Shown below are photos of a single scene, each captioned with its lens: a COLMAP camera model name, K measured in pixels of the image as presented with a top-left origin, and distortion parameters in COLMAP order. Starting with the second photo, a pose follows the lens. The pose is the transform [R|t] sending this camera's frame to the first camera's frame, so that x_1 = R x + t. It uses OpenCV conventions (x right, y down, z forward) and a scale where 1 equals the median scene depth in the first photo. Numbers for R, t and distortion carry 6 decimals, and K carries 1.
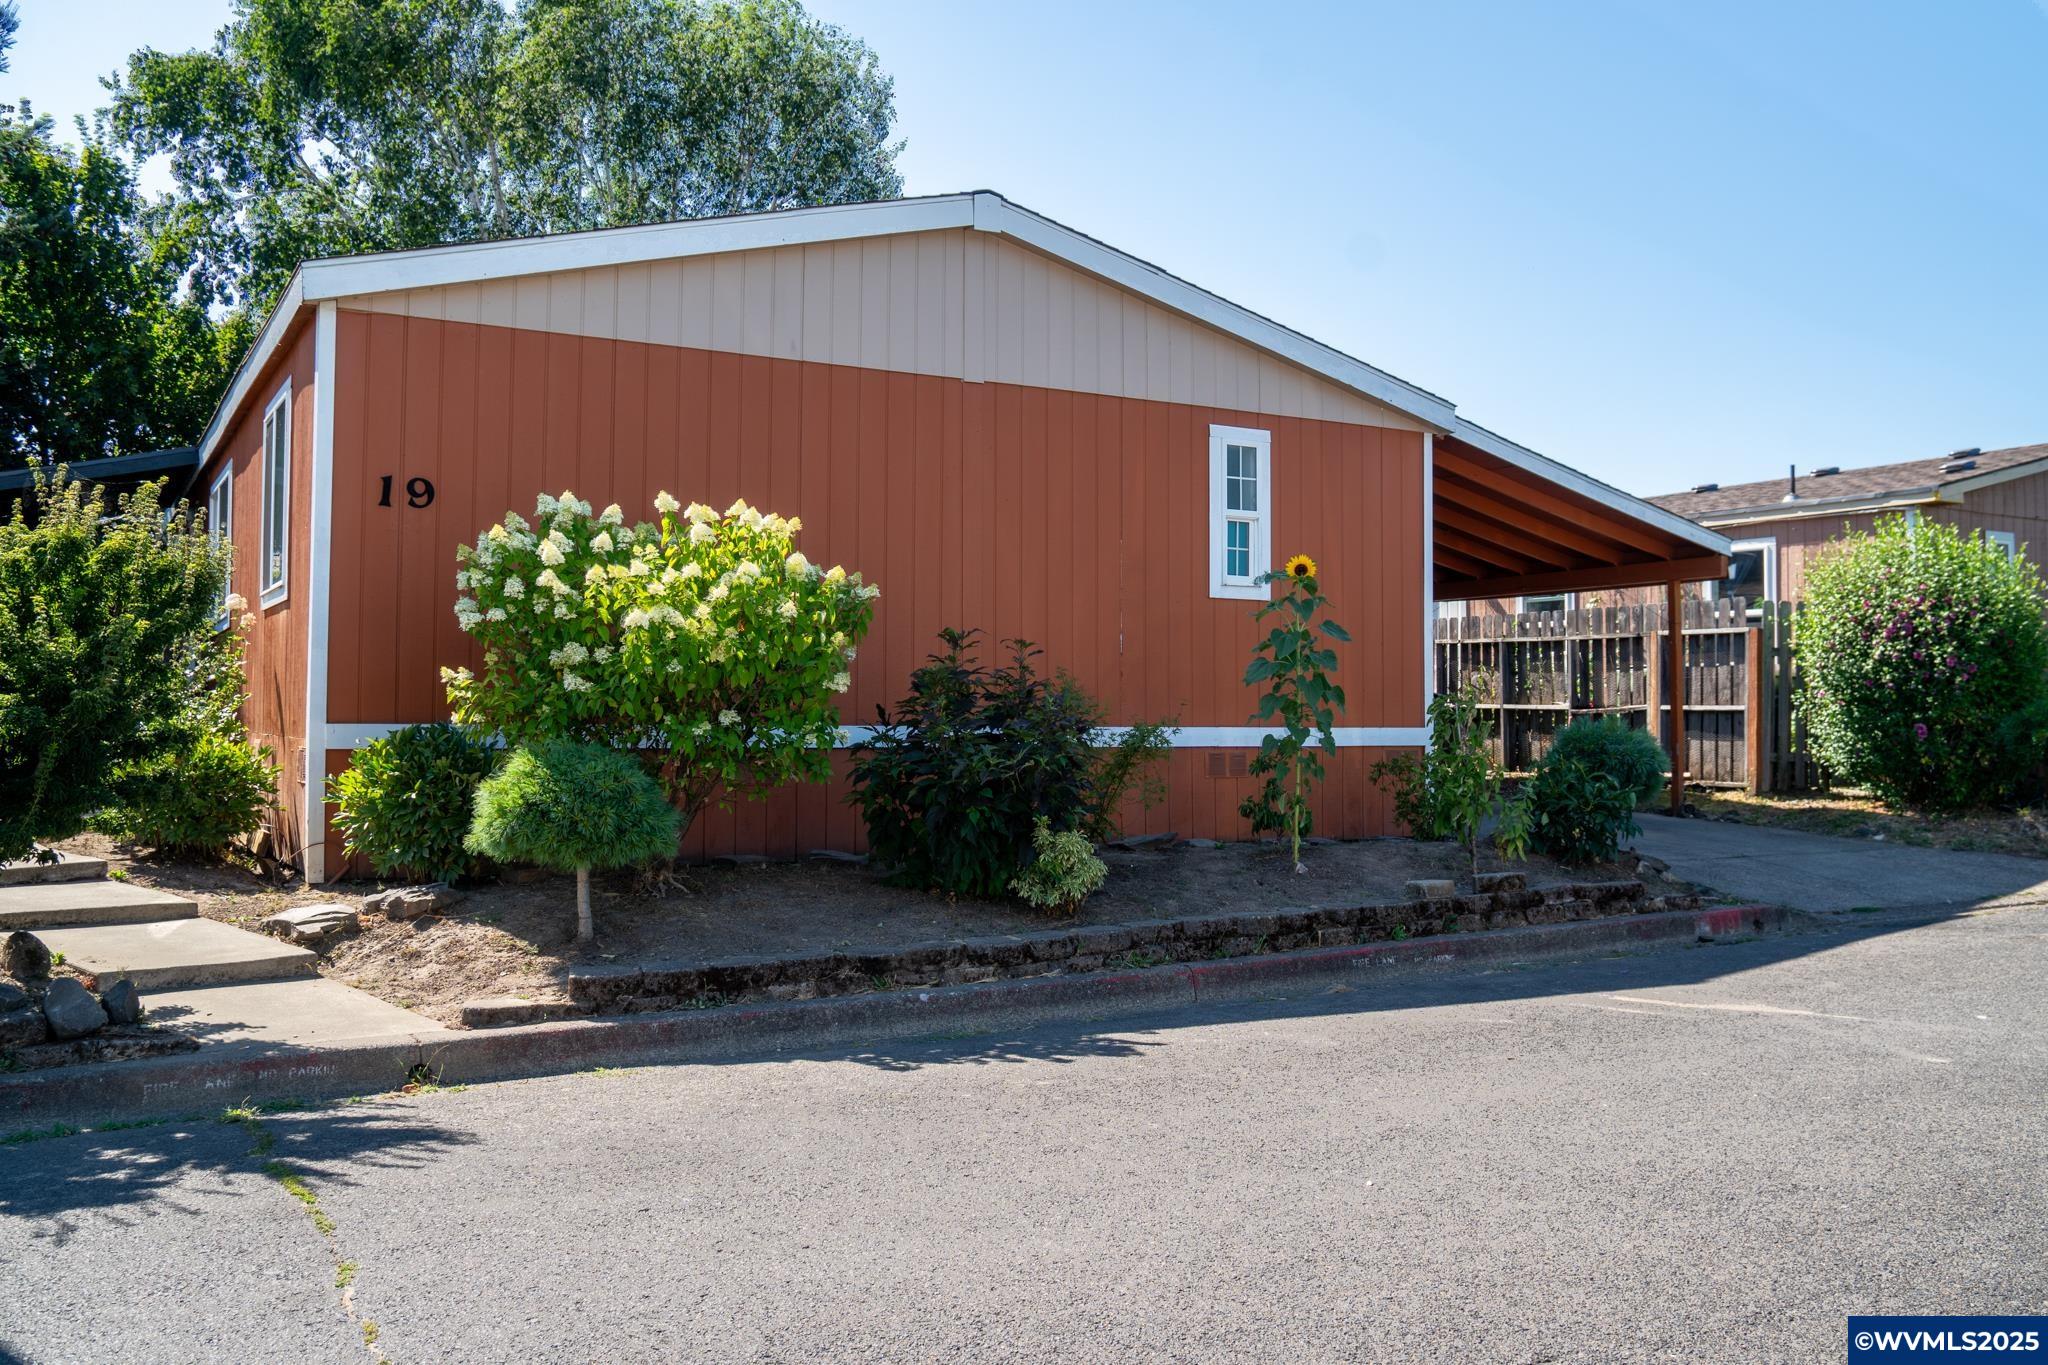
lens RADIAL K [[1674.9, 0, 1021.6], [0, 1674.9, 681.8], [0, 0, 1]] dist [-0.016458, -0.000498]
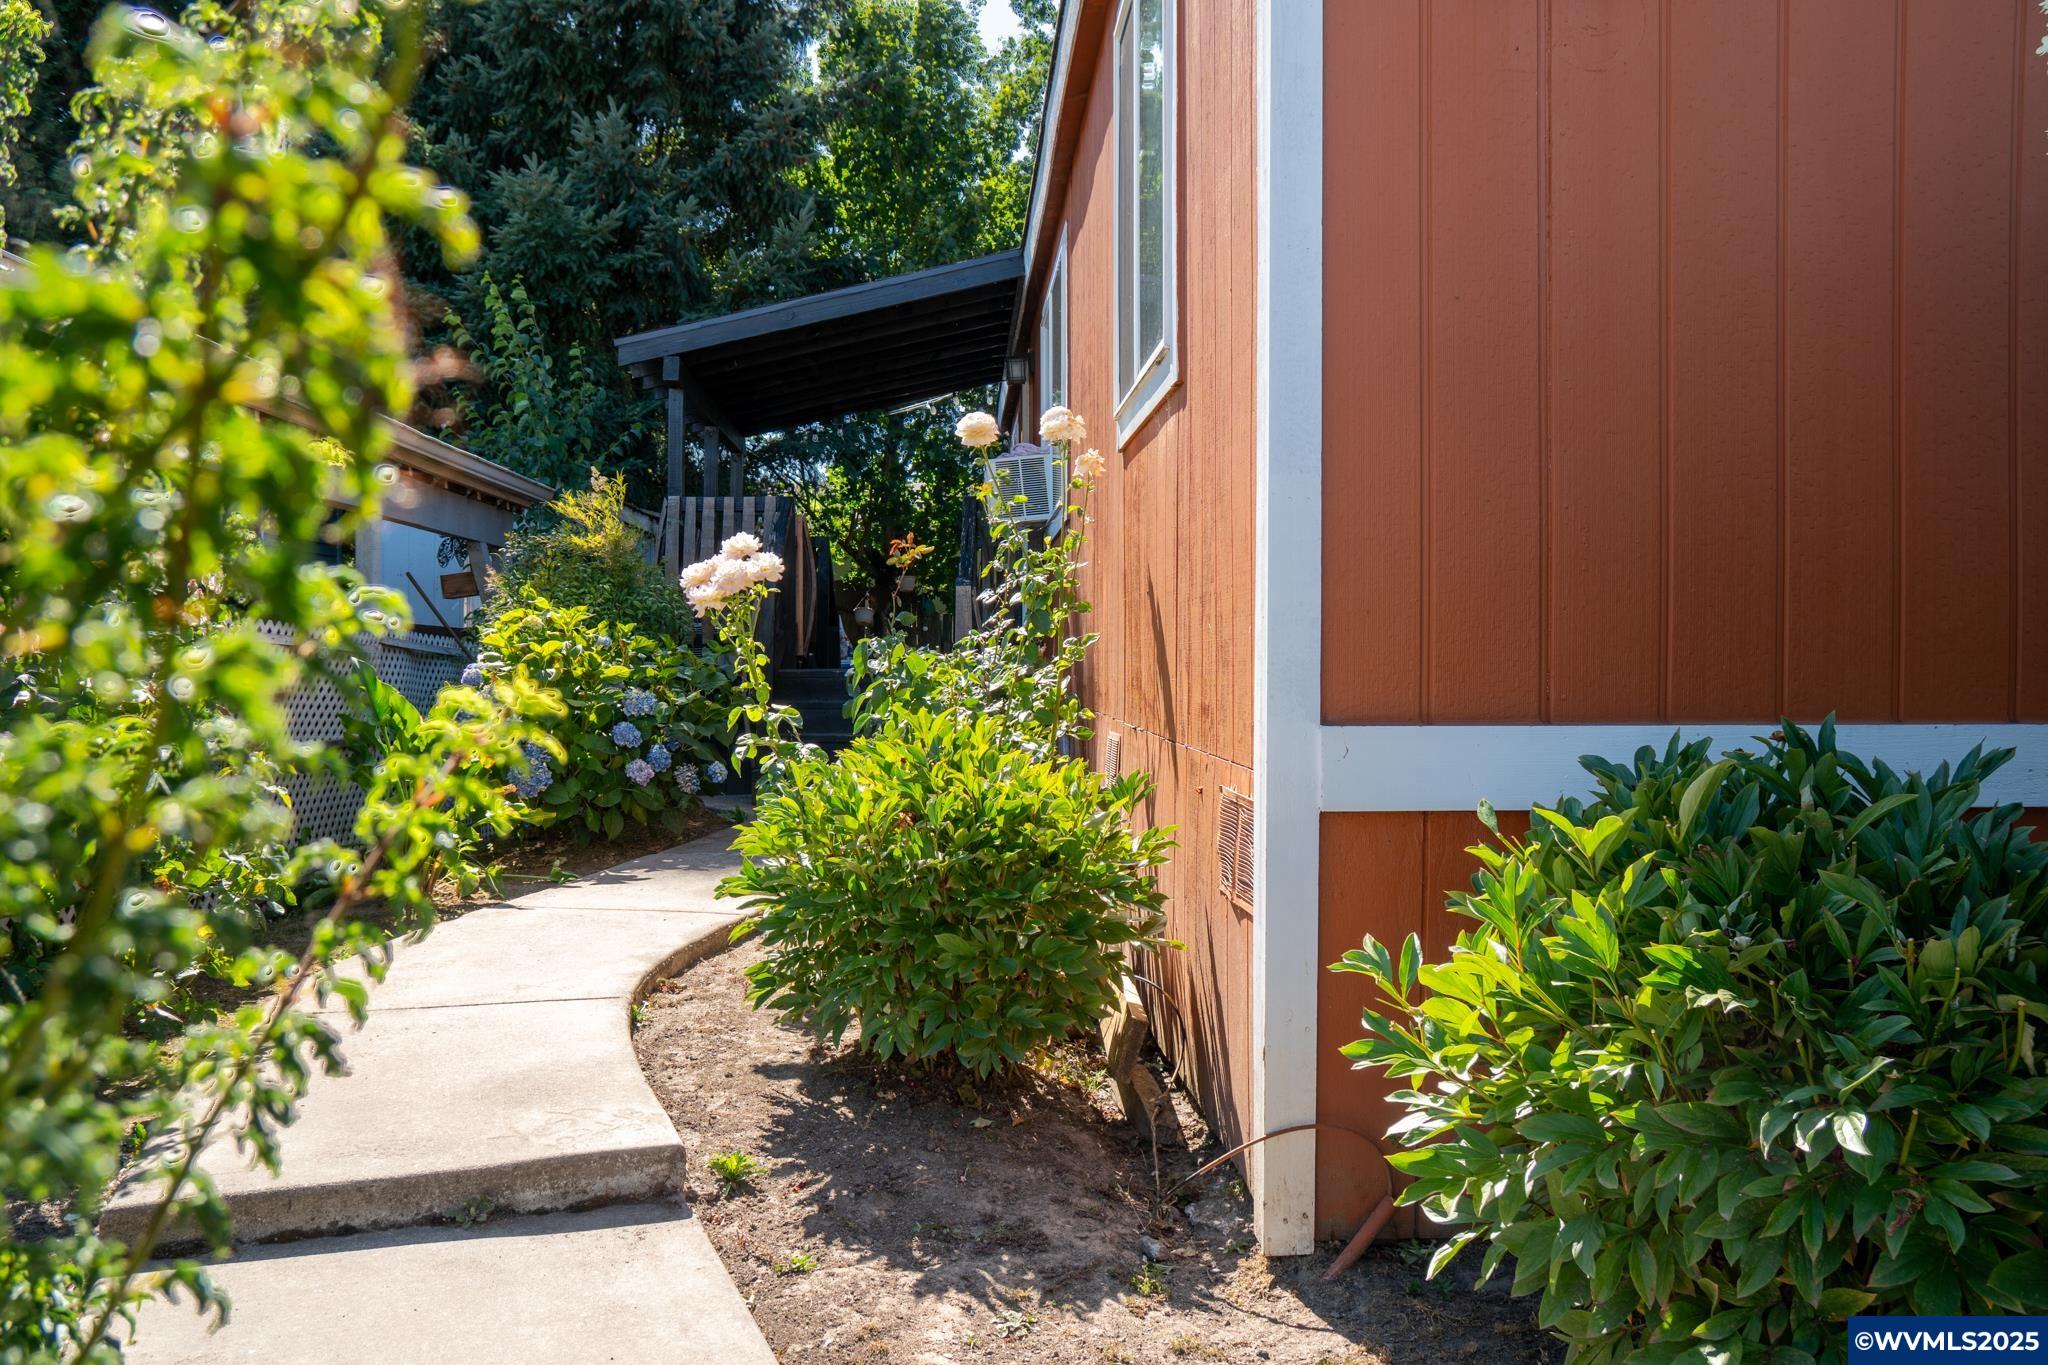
lens RADIAL K [[1674.9, 0, 1023.5], [0, 1674.9, 678.7], [0, 0, 1]] dist [-0.016458, -0.000498]
pose [[0.884749, 0.002348, -0.466063, -0.218034], [0.011008, 0.999603, 0.025933, 0.005682], [0.465939, -0.028074, 0.884372, 0.479250]]
